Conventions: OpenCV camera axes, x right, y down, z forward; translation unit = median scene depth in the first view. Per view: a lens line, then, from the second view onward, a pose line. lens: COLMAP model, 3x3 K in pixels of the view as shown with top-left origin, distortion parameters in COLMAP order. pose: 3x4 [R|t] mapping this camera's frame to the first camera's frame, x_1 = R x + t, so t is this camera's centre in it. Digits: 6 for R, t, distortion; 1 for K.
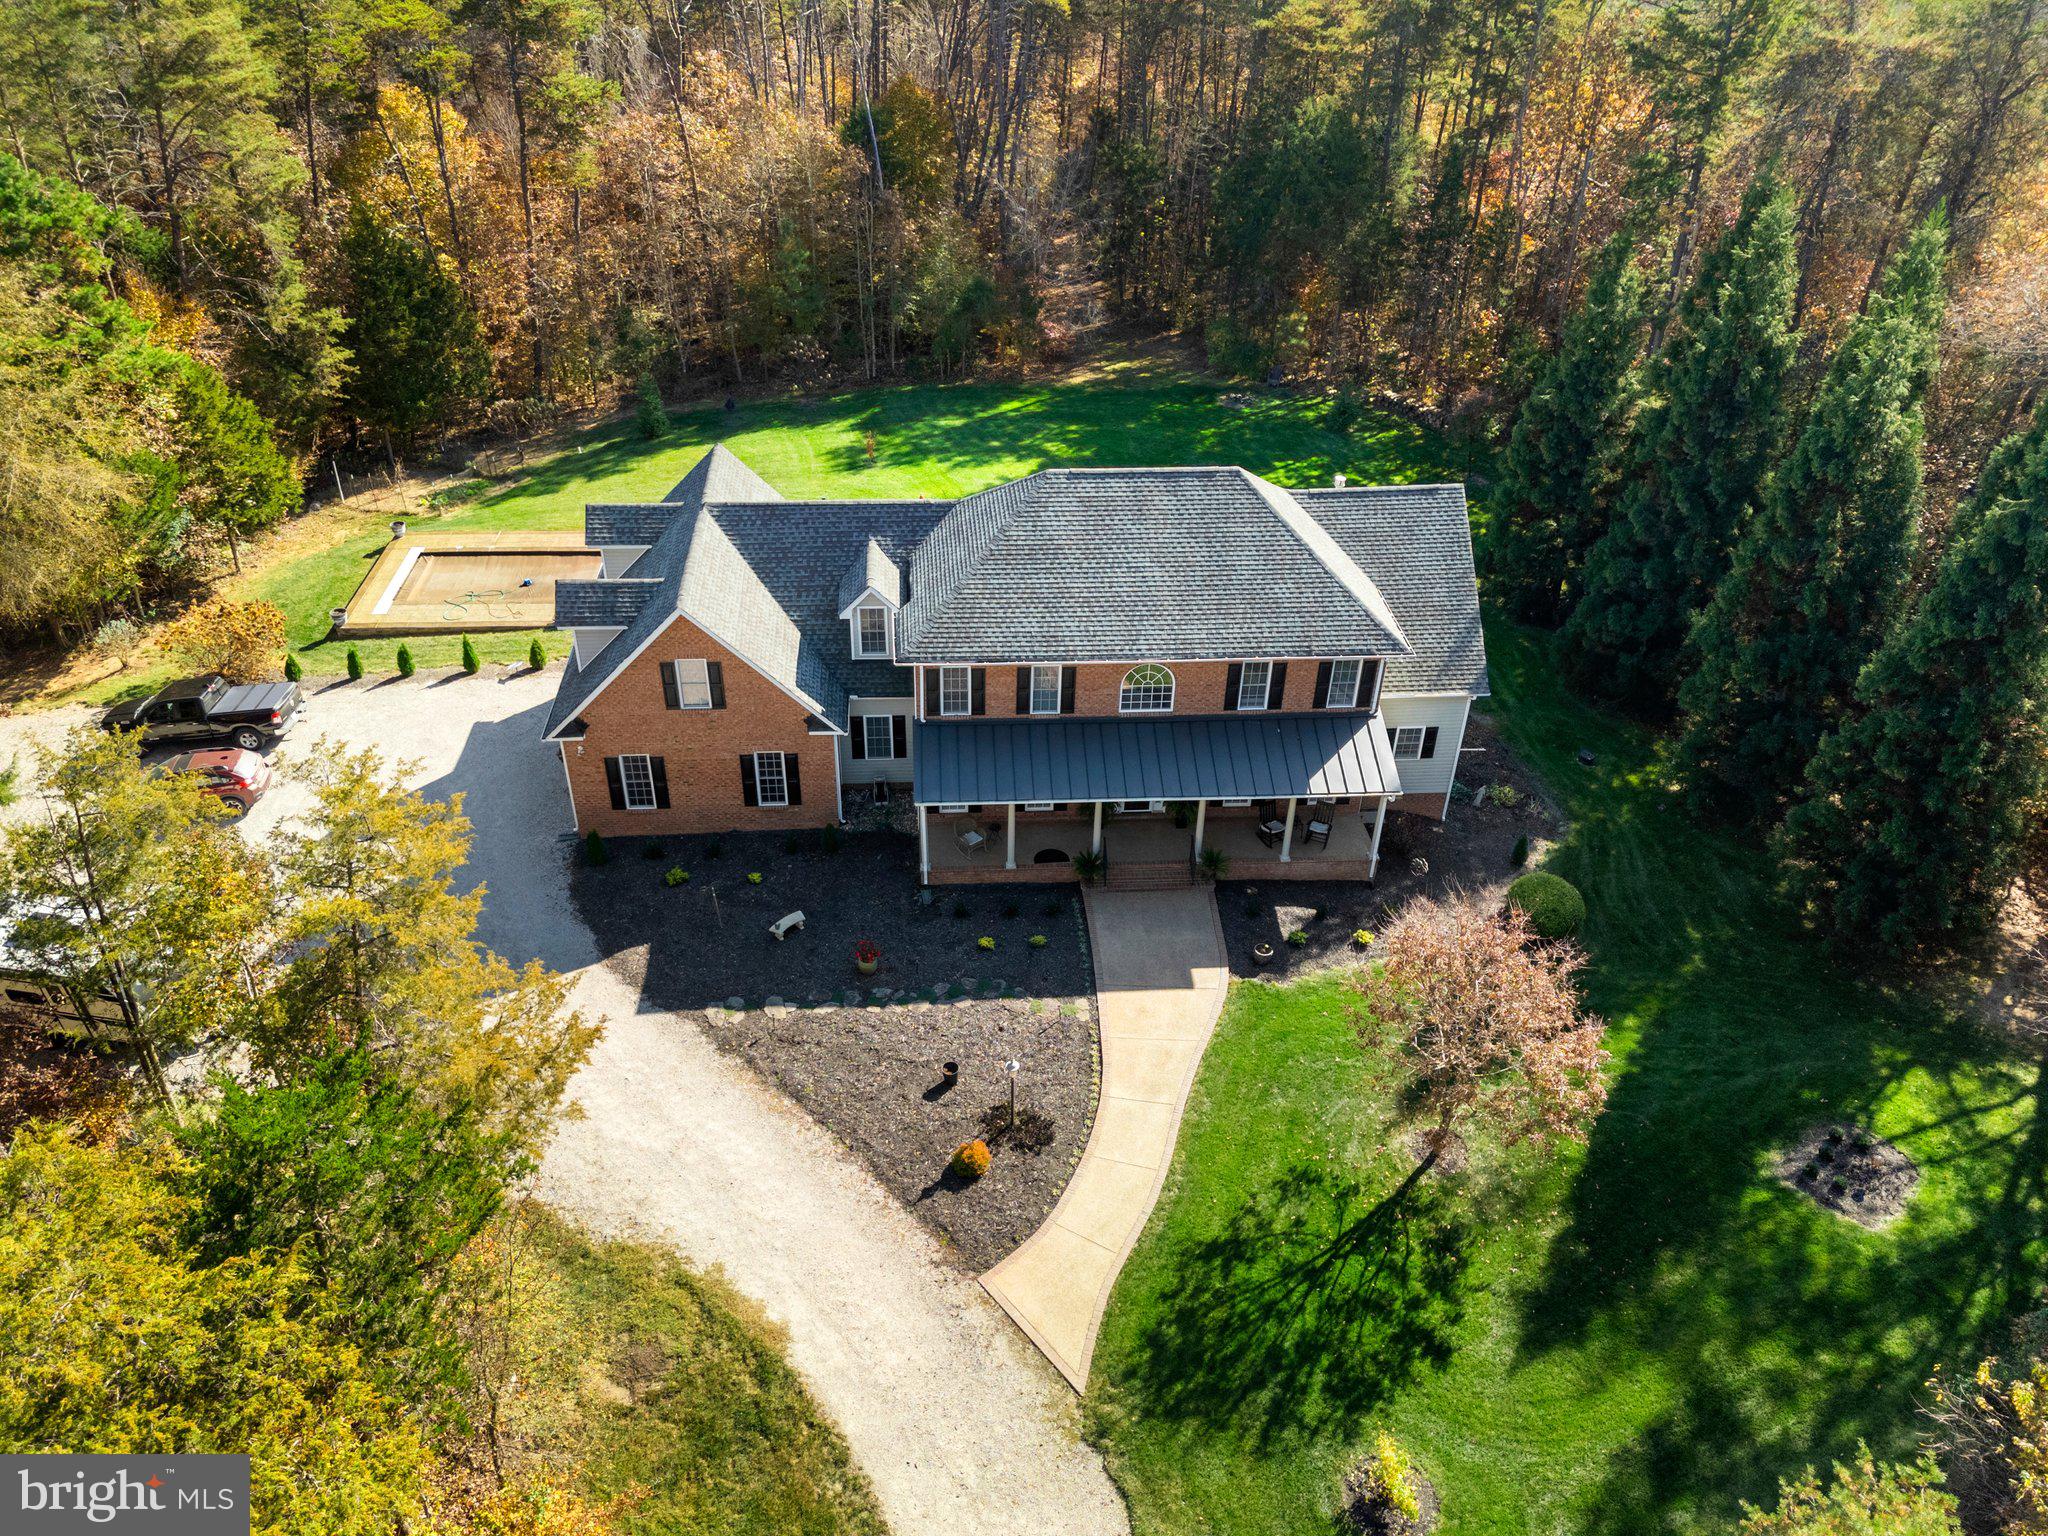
lens RADIAL K [[1514.2, 0, 1036.2], [0, 1514.2, 757.2], [0, 0, 1]] dist [0.033594, 0.000542]
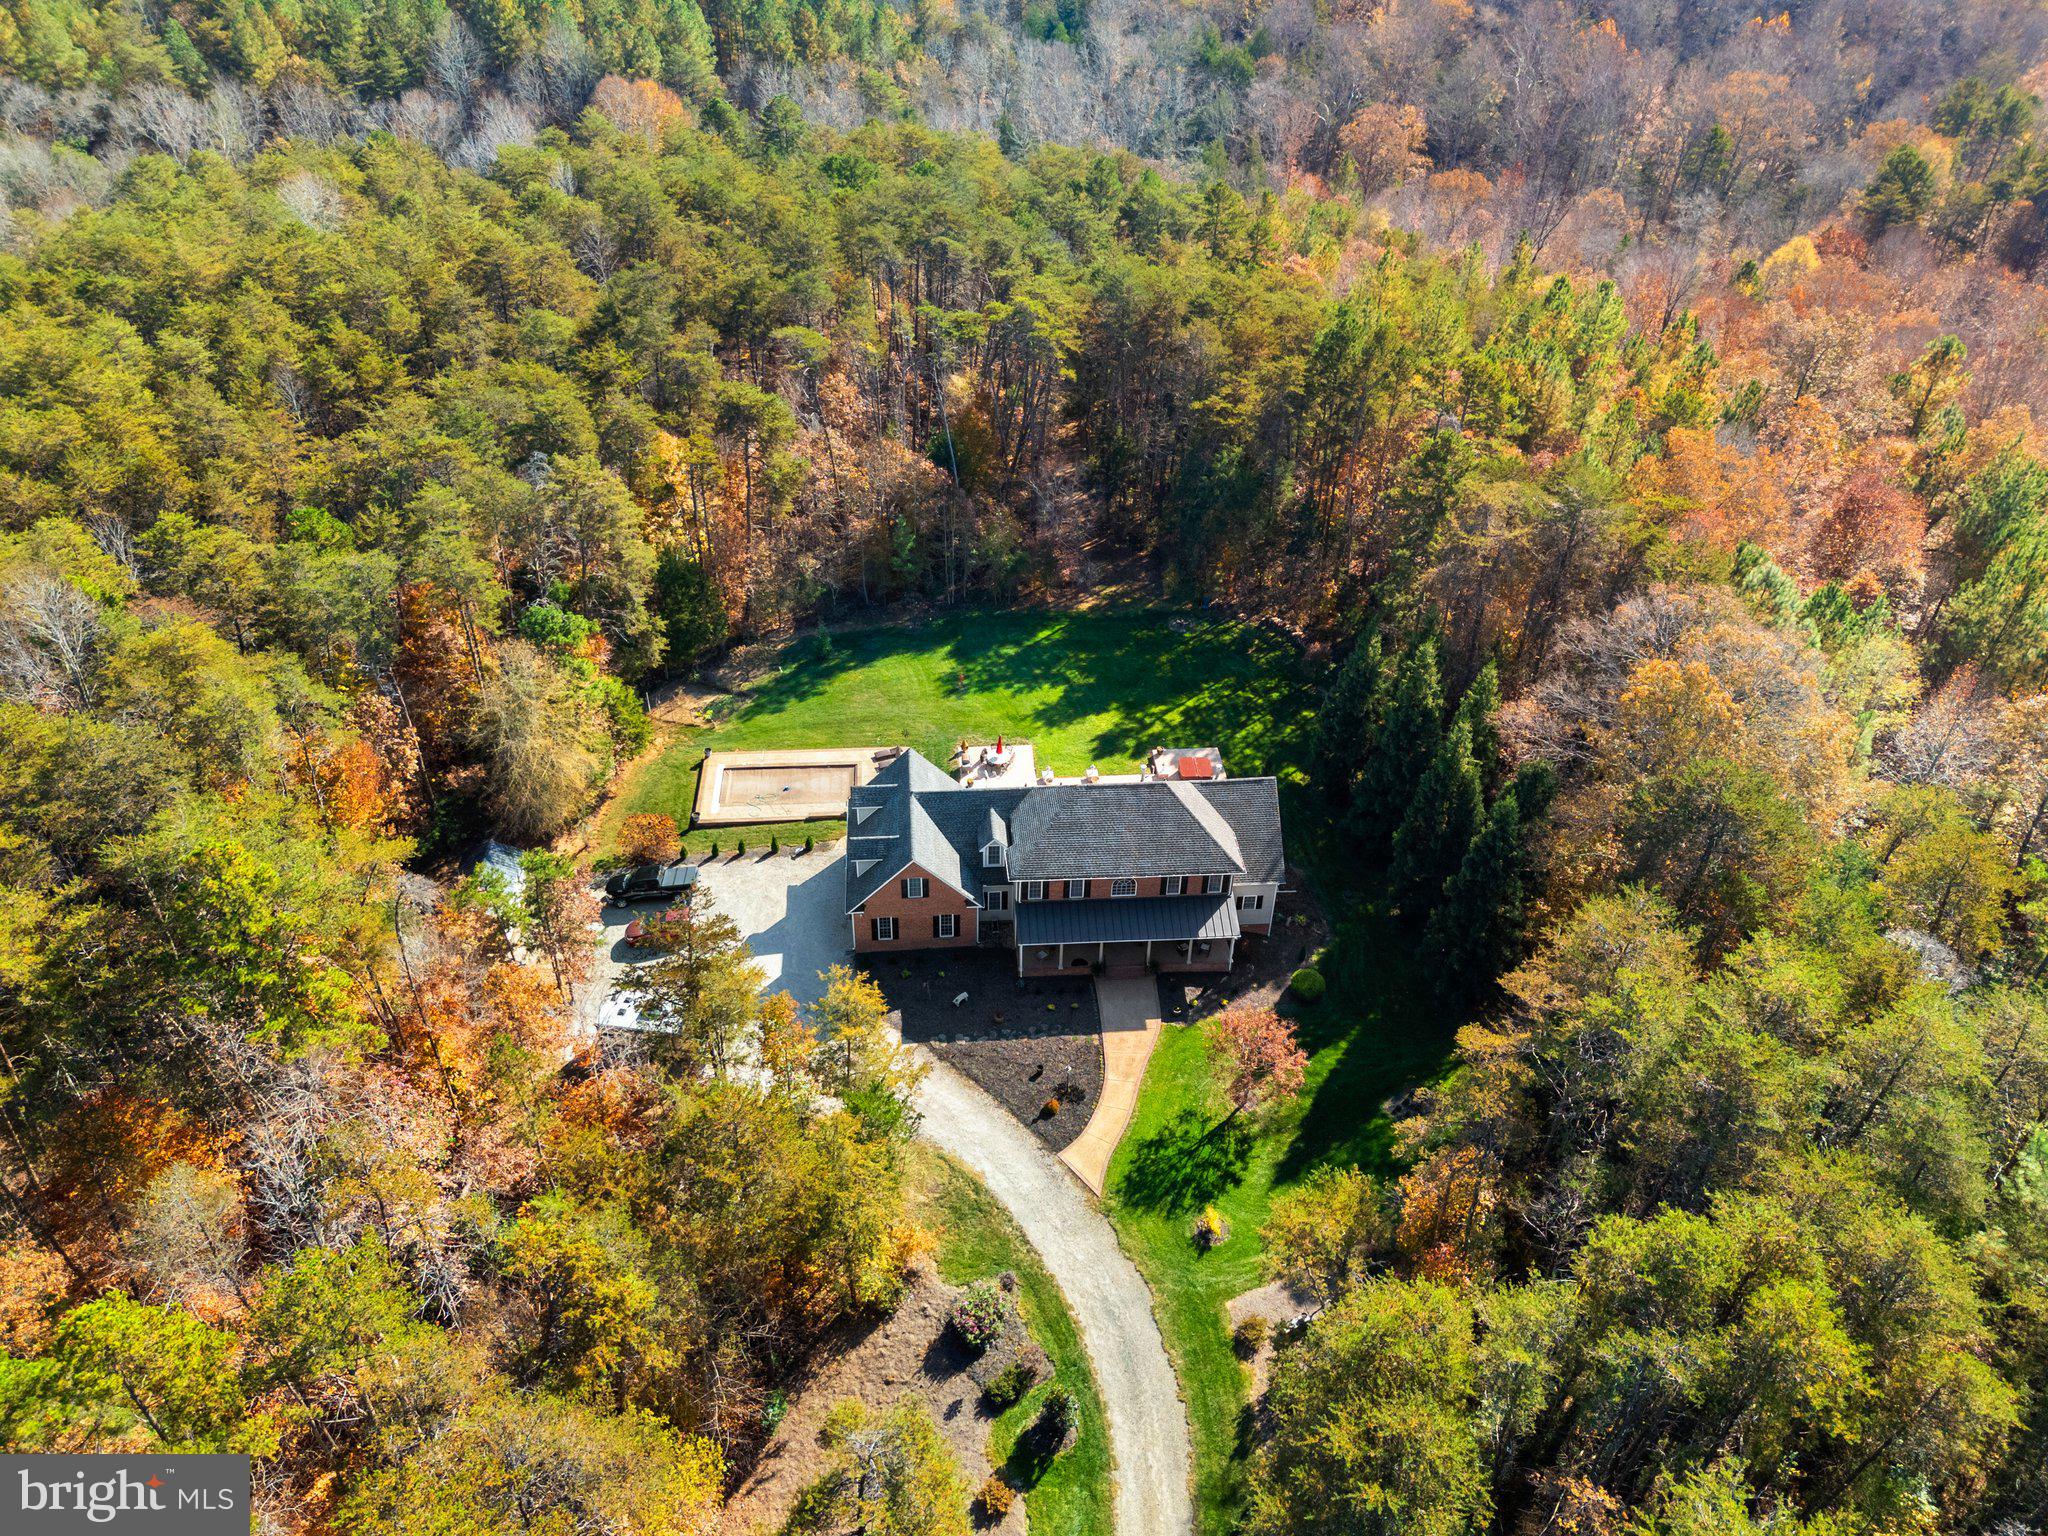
lens RADIAL K [[1501.8, 0, 1026.7], [0, 1501.8, 763.8], [0, 0, 1]] dist [0.068400, -0.058472]
pose [[0.999971, -0.005862, 0.004955, -0.077586], [0.005541, 0.998031, 0.062475, -0.366489], [-0.005311, -0.062446, 0.998034, -1.158039]]
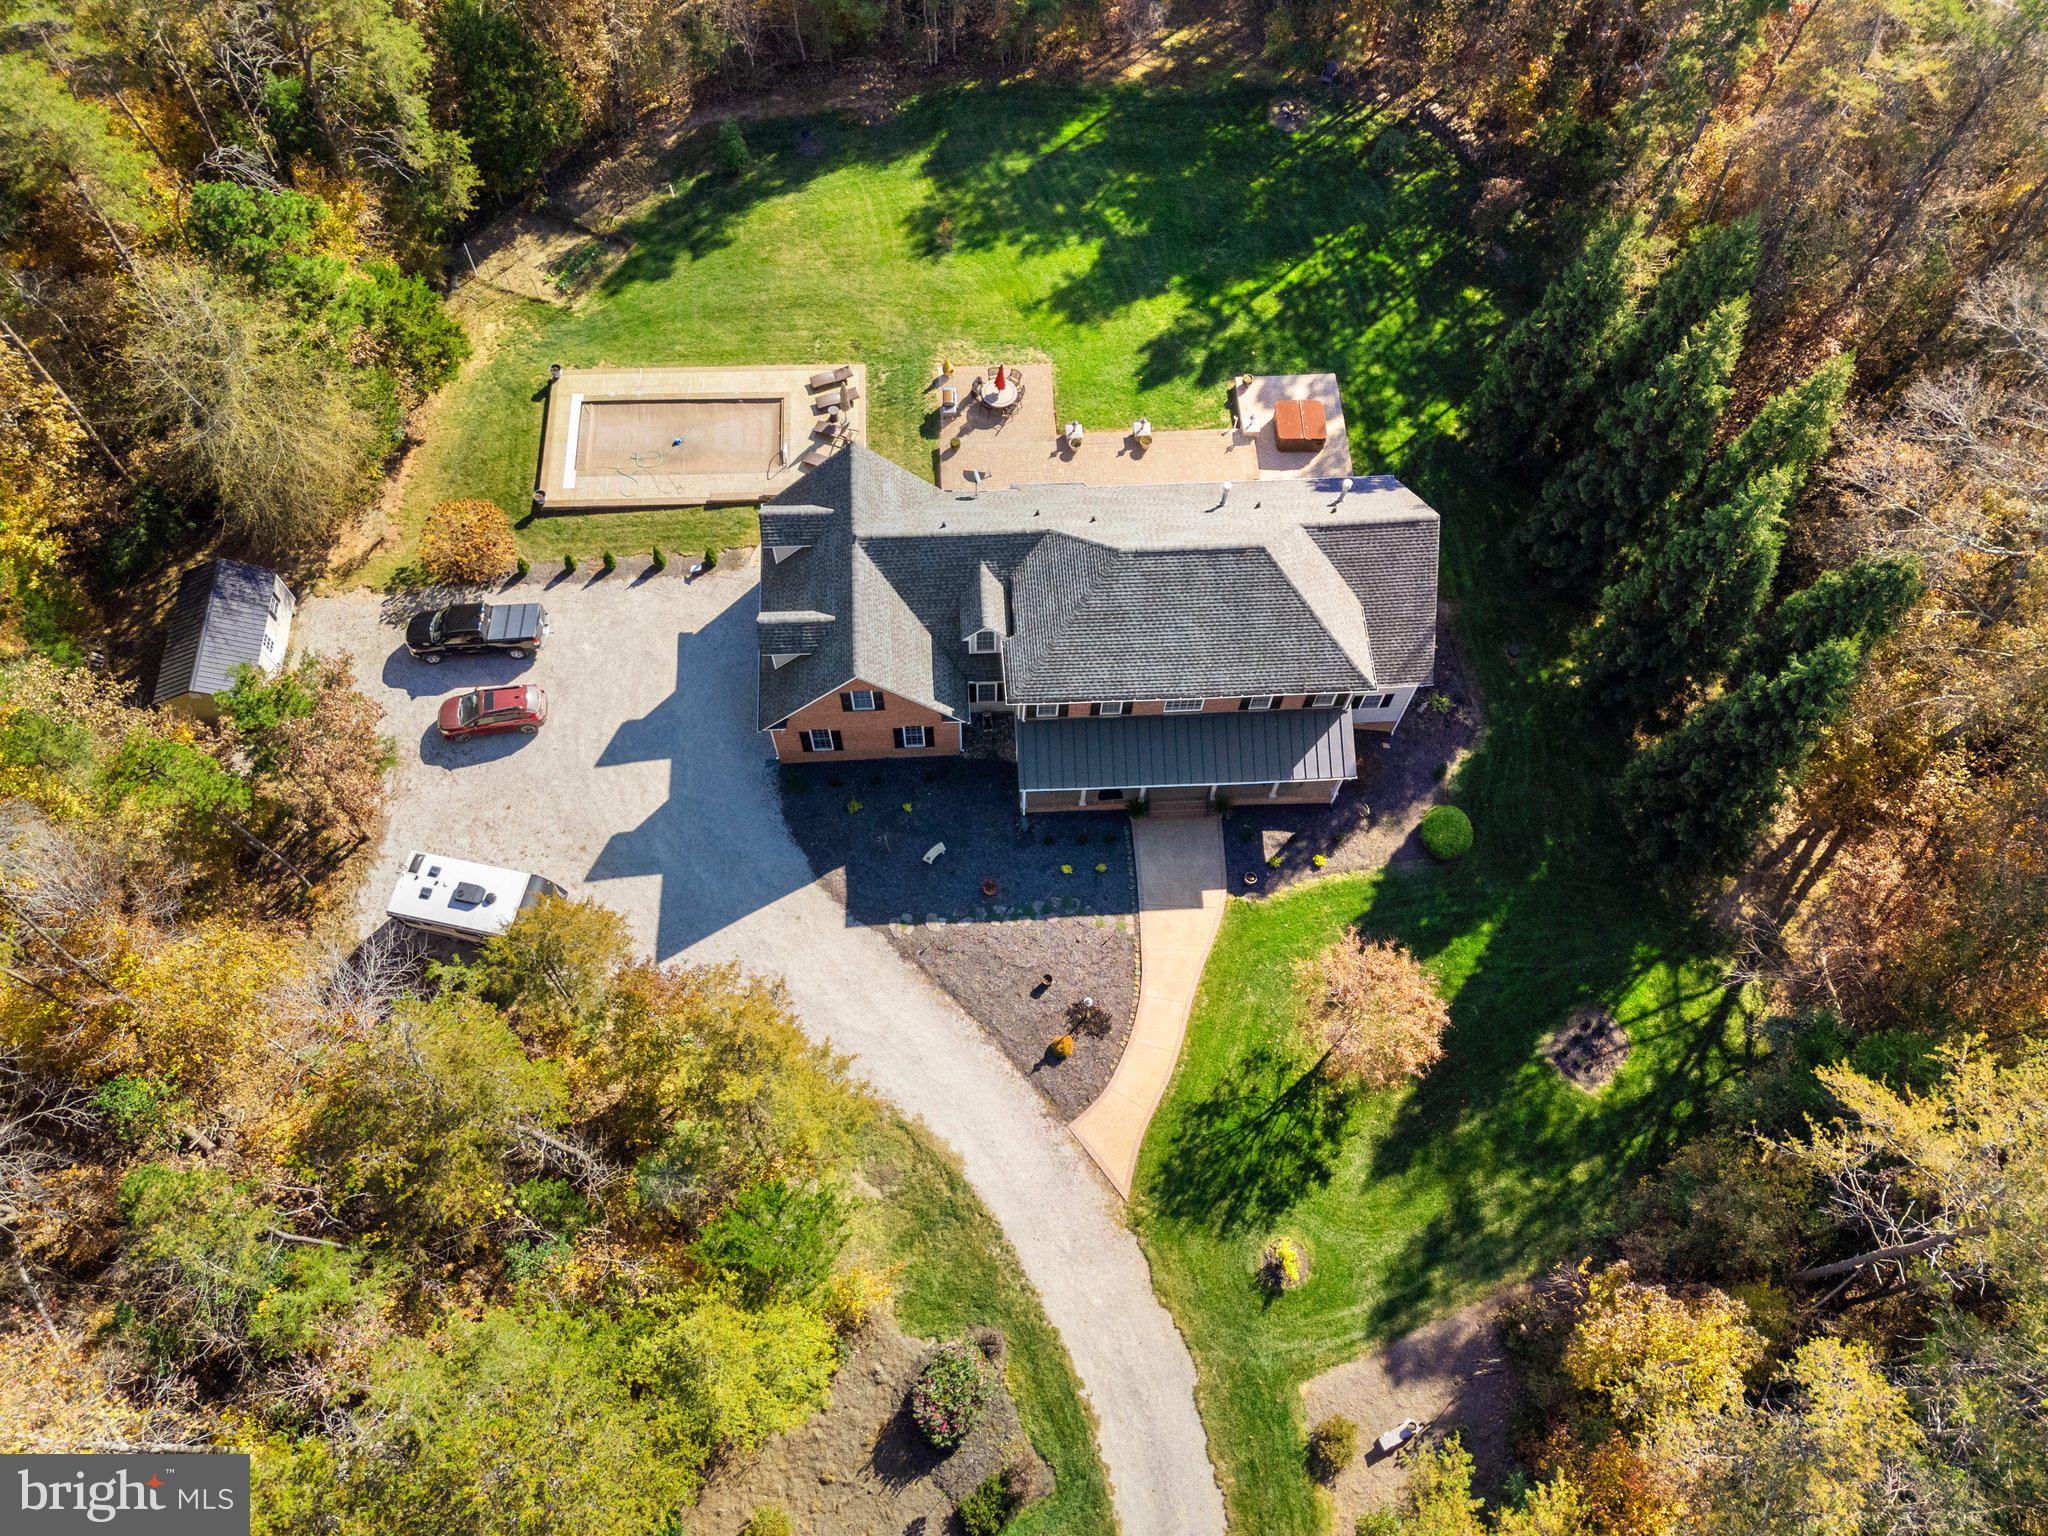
lens RADIAL K [[1501.8, 0, 1026.7], [0, 1501.8, 763.8], [0, 0, 1]] dist [0.068400, -0.058472]
pose [[0.999869, 0.015901, -0.002928, -0.069788], [-0.012369, 0.868897, 0.494839, -0.703667], [0.010413, -0.494738, 0.868980, -0.245512]]
